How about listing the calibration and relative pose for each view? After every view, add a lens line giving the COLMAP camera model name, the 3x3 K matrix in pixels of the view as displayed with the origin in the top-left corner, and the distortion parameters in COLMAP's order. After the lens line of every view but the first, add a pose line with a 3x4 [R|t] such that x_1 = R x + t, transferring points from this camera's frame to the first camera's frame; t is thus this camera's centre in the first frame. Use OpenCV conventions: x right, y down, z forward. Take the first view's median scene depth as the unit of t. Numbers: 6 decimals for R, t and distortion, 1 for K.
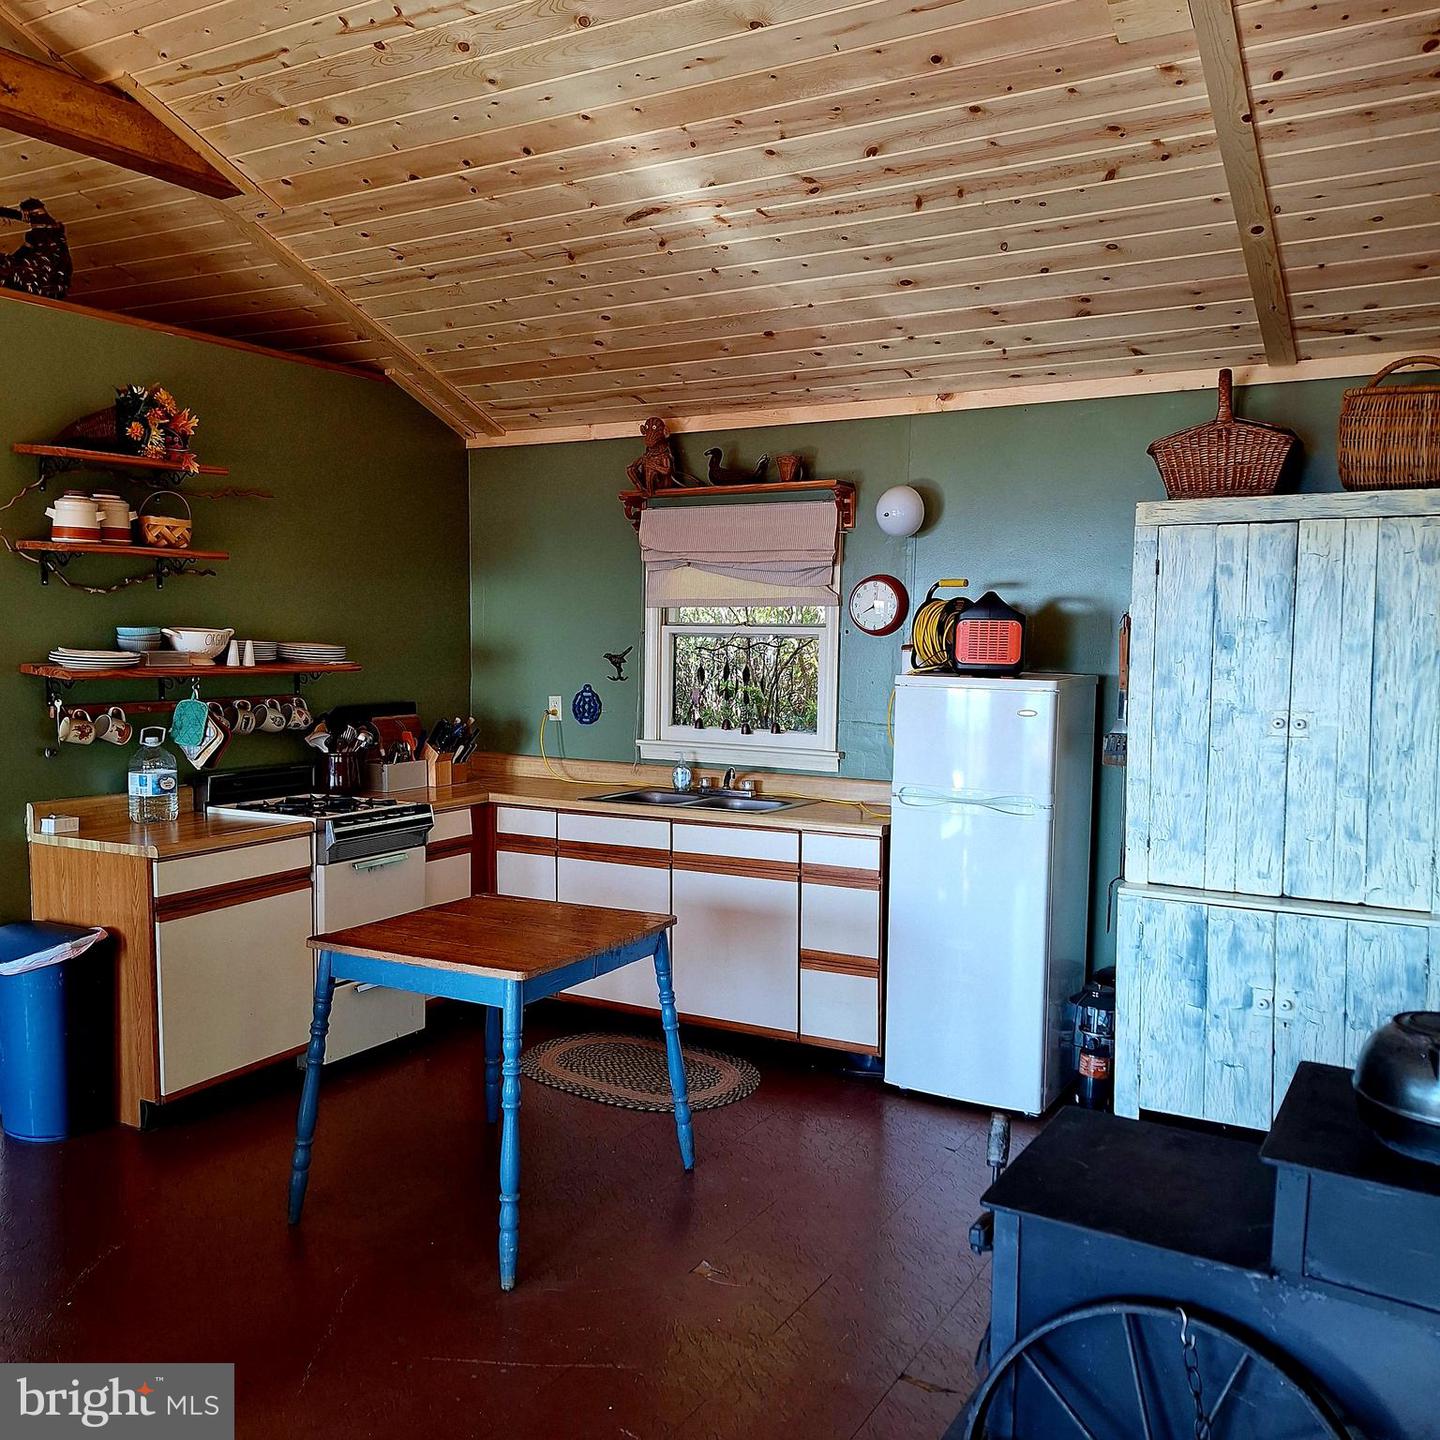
lens RADIAL K [[1314.6, 0, 716.9], [0, 1314.6, 732.5], [0, 0, 1]] dist [0.130389, -0.178372]
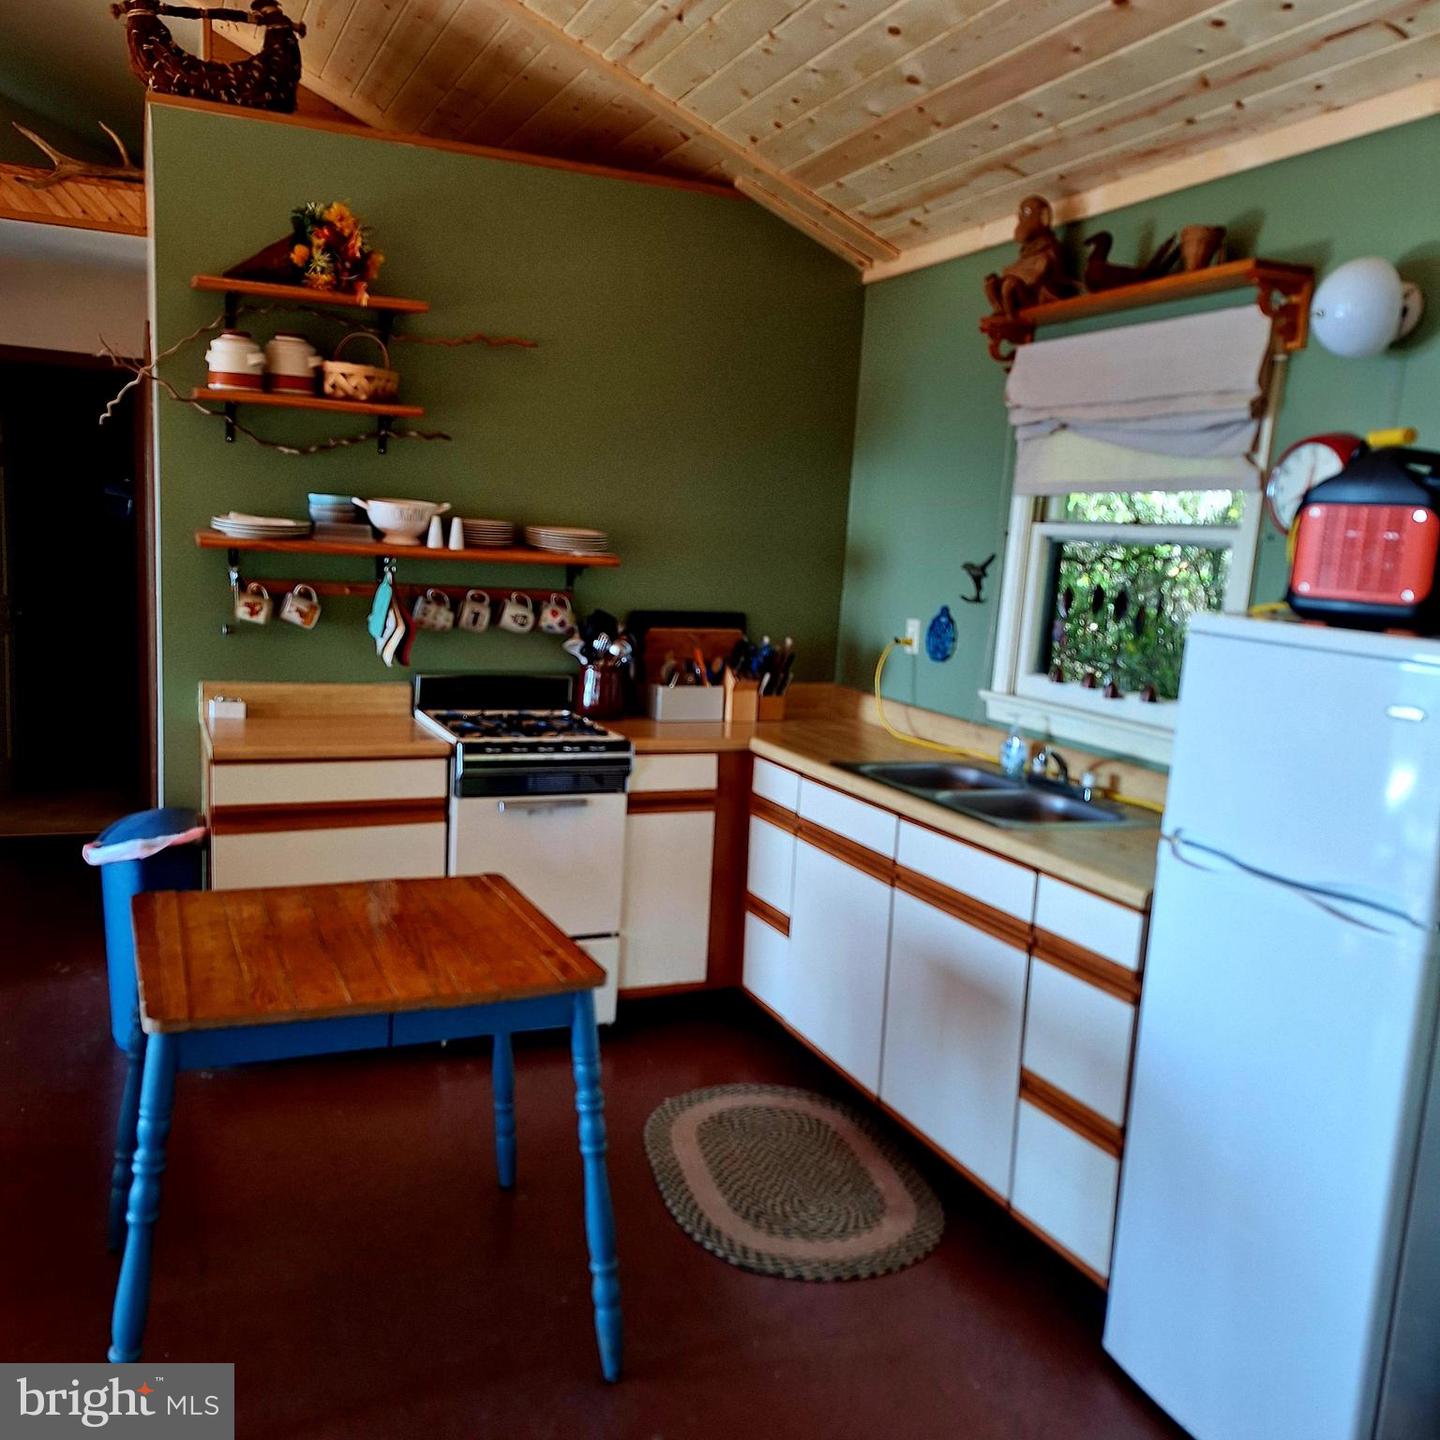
lens RADIAL K [[1314.6, 0, 716.9], [0, 1314.6, 732.5], [0, 0, 1]] dist [0.130389, -0.178372]
pose [[0.798640, 0.126161, -0.588437, 0.260972], [-0.094147, 0.991932, 0.084892, -0.019949], [0.594399, -0.012399, 0.804074, 0.397737]]
